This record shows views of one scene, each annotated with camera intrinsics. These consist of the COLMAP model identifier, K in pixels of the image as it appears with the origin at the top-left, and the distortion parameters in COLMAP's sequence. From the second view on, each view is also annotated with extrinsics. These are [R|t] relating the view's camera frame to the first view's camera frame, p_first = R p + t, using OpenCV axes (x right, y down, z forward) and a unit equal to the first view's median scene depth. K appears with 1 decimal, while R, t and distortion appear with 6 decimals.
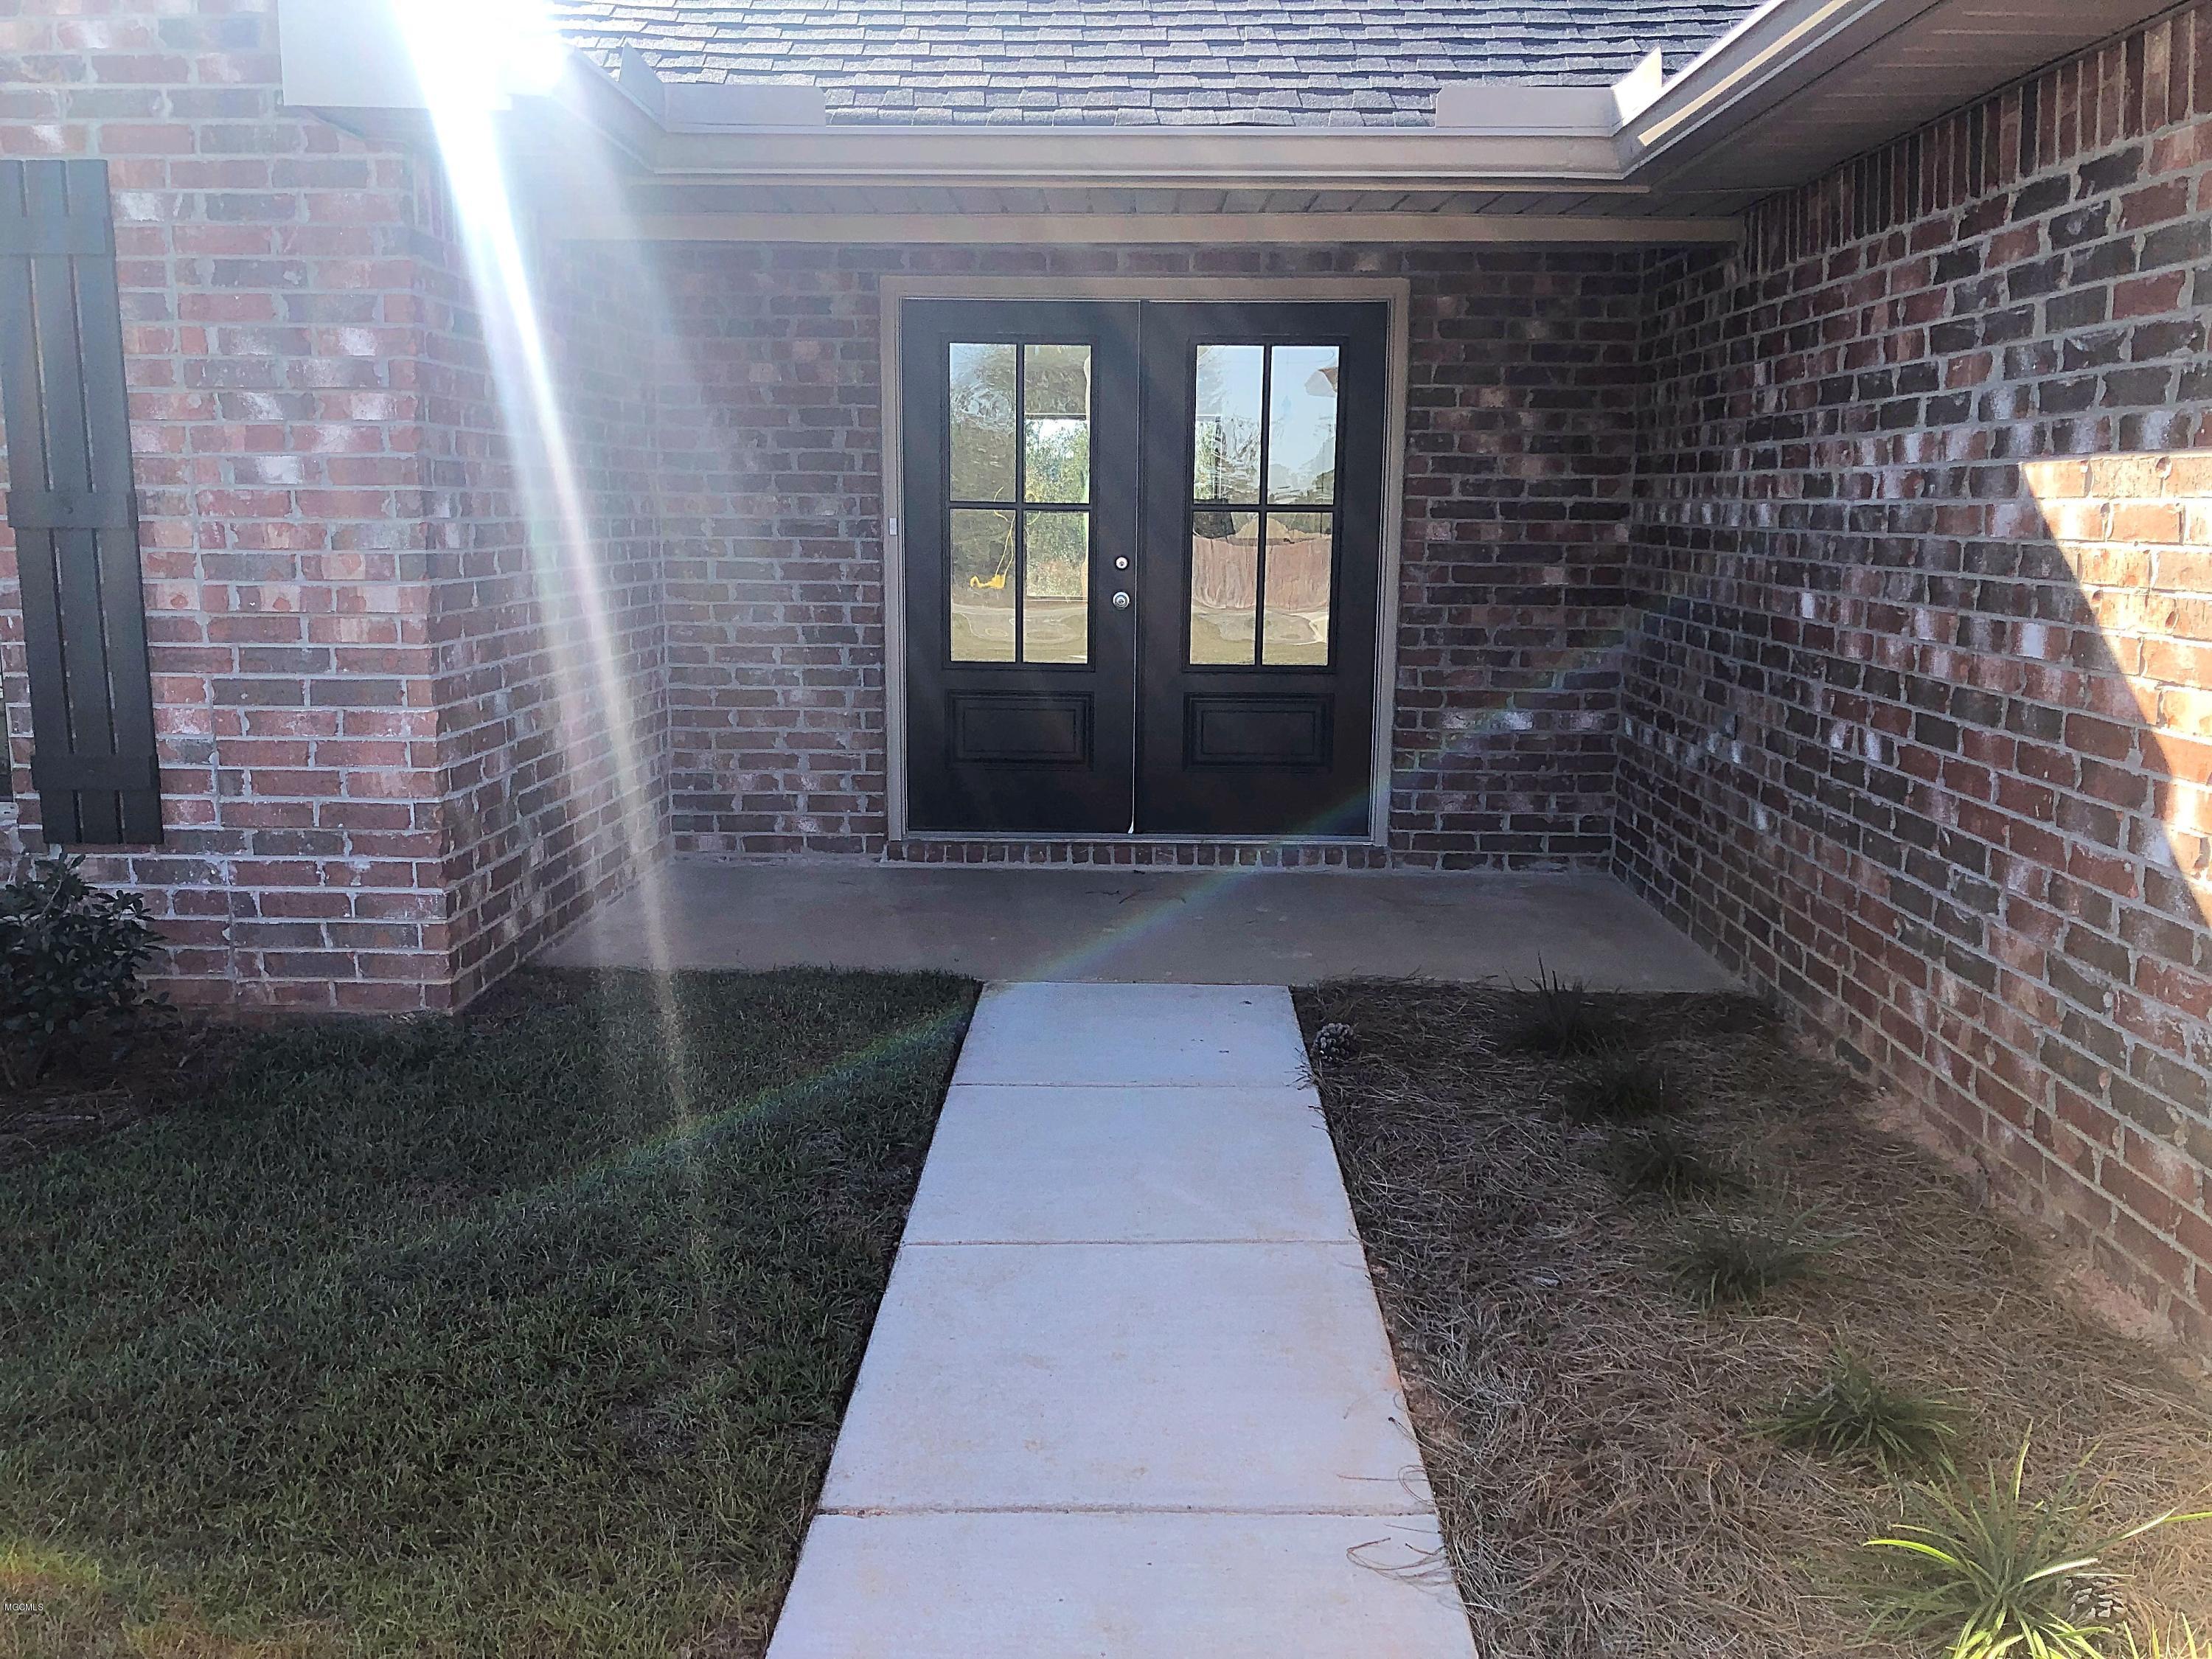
lens RADIAL K [[1804.3, 0, 1094.8], [0, 1804.3, 830.0], [0, 0, 1]] dist [0.027873, -0.014060]
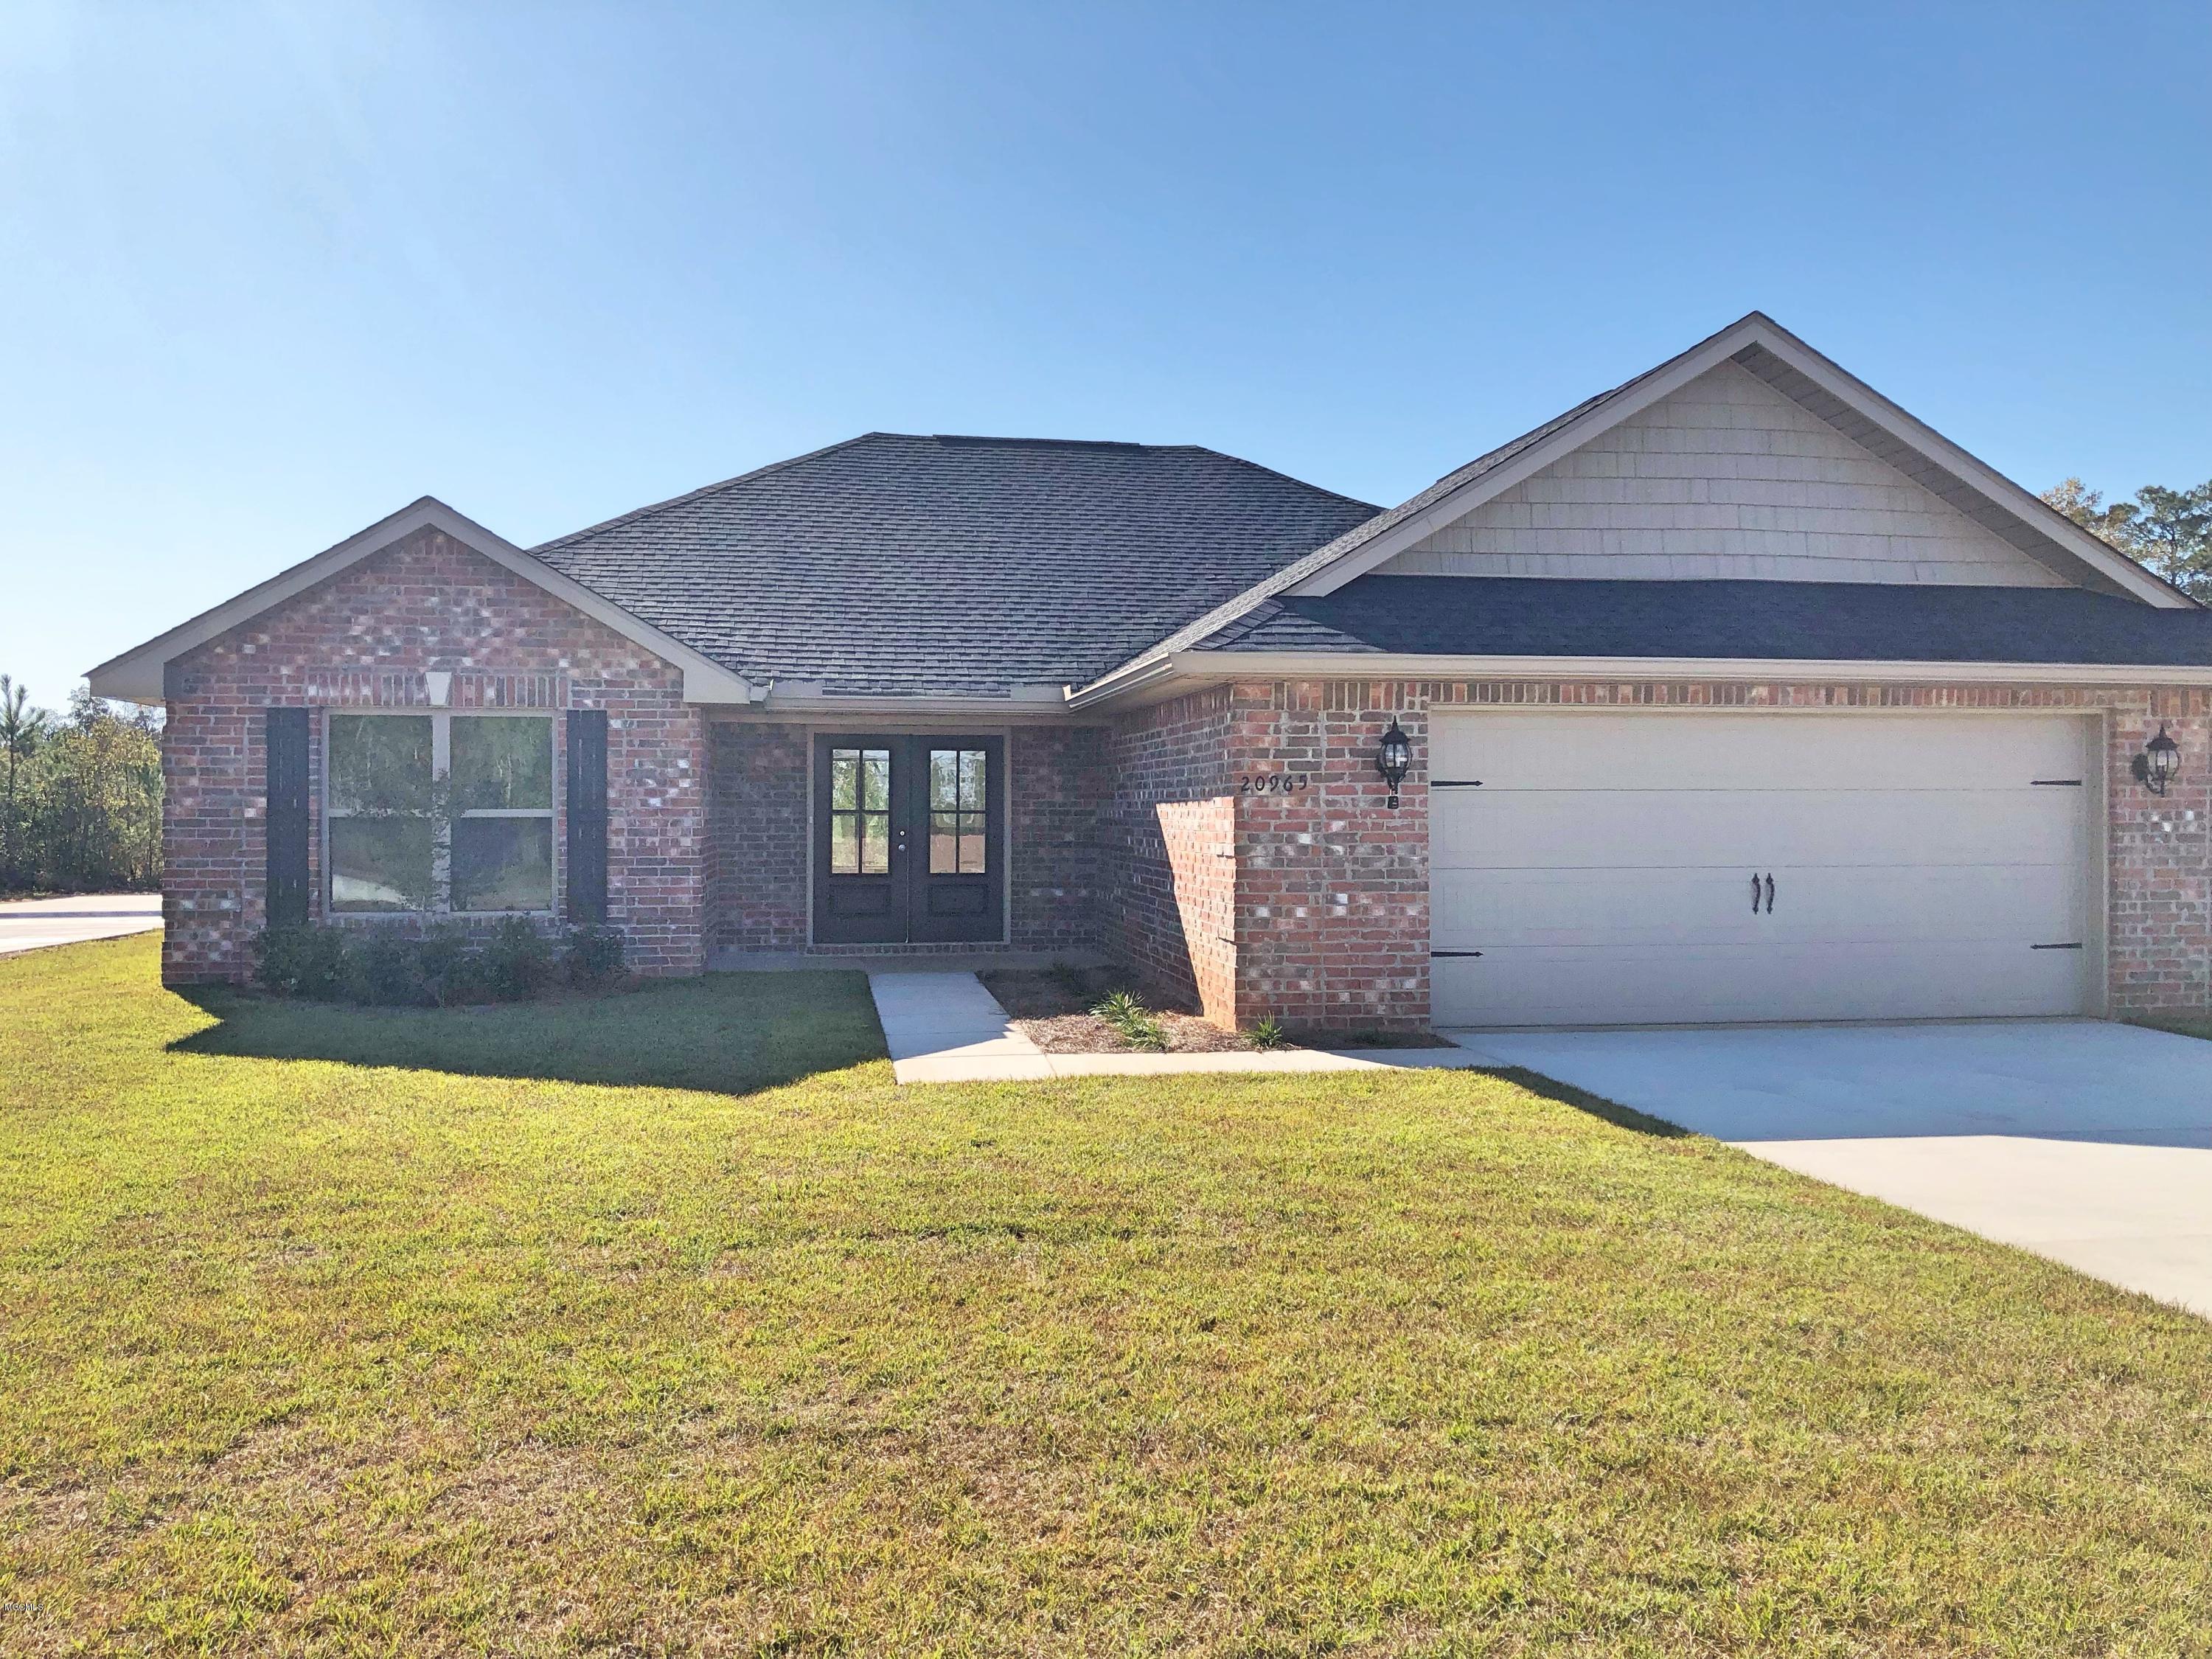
lens RADIAL K [[1804.3, 0, 1121.9], [0, 1804.3, 820.9], [0, 0, 1]] dist [0.027873, -0.014060]
pose [[0.980693, -0.006285, 0.195453, -0.199766], [0.039685, 0.985082, -0.167447, 0.304306], [-0.191484, 0.171970, 0.966313, -1.697059]]
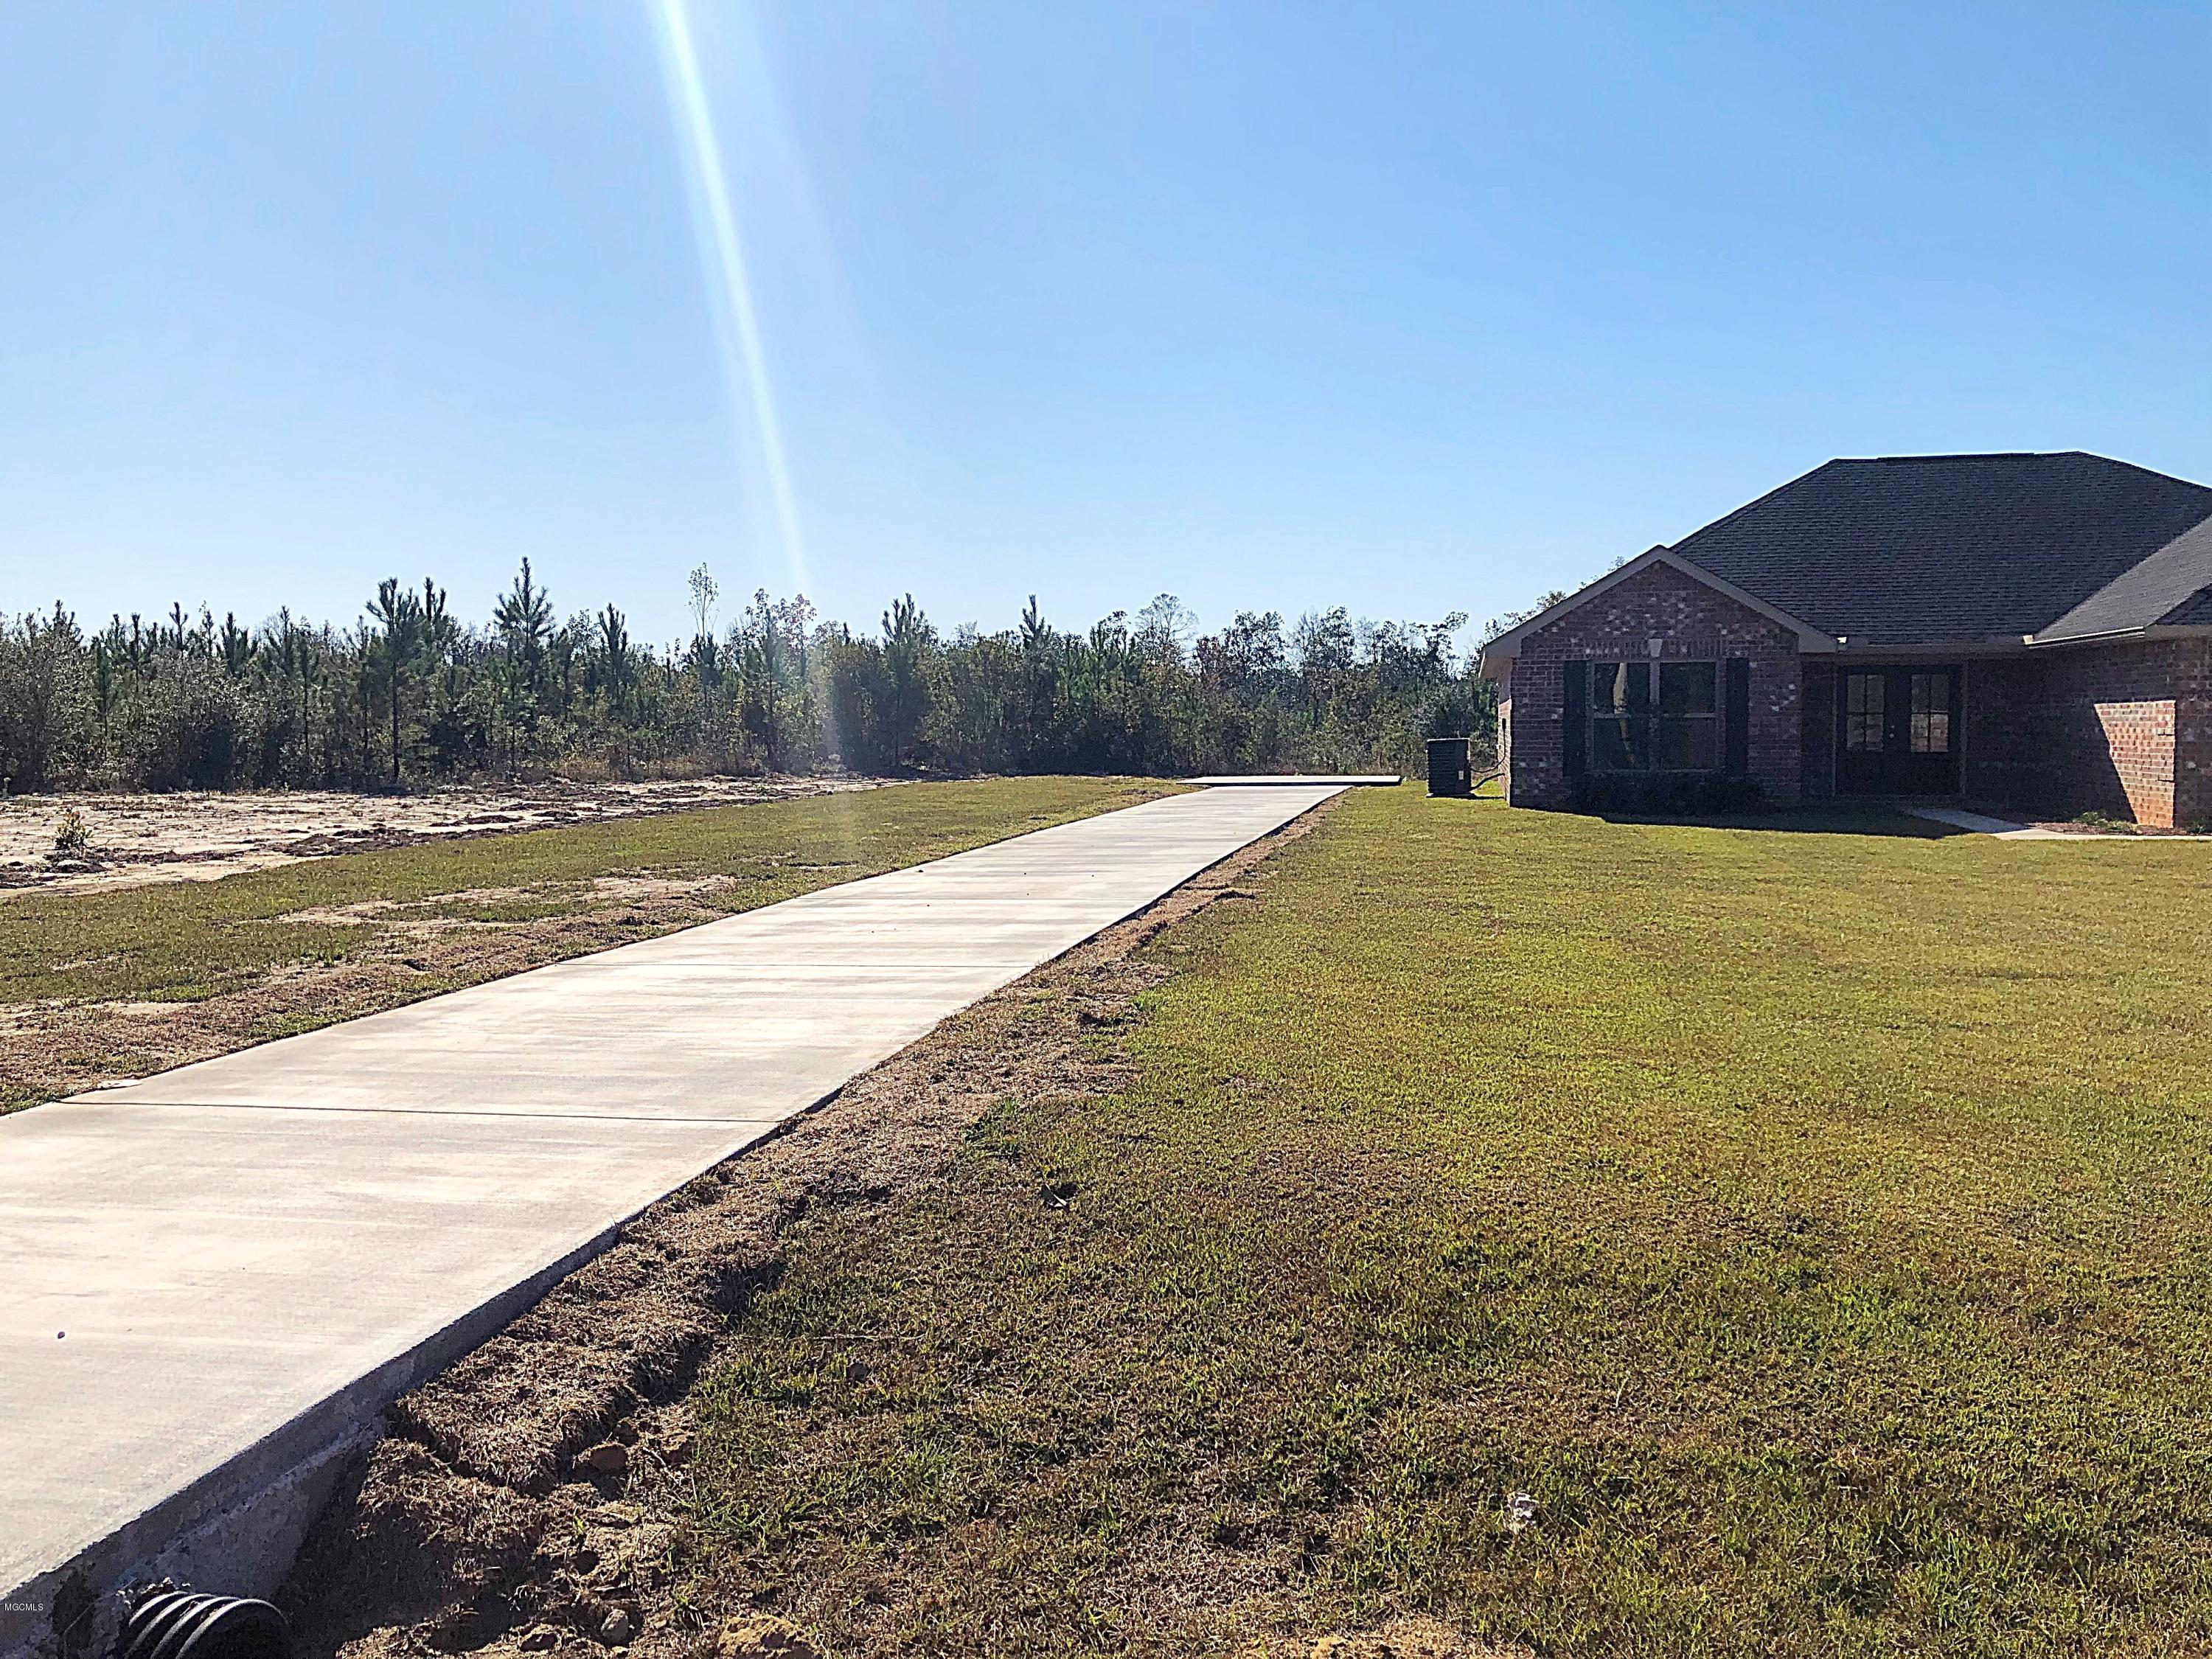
lens RADIAL K [[1804.3, 0, 1122.8], [0, 1804.3, 837.9], [0, 0, 1]] dist [0.027873, -0.014060]
pose [[0.987205, -0.002656, -0.159435, -1.186432], [-0.015354, 0.993633, -0.111618, 0.660926], [0.158717, 0.112638, 0.980878, -3.686009]]
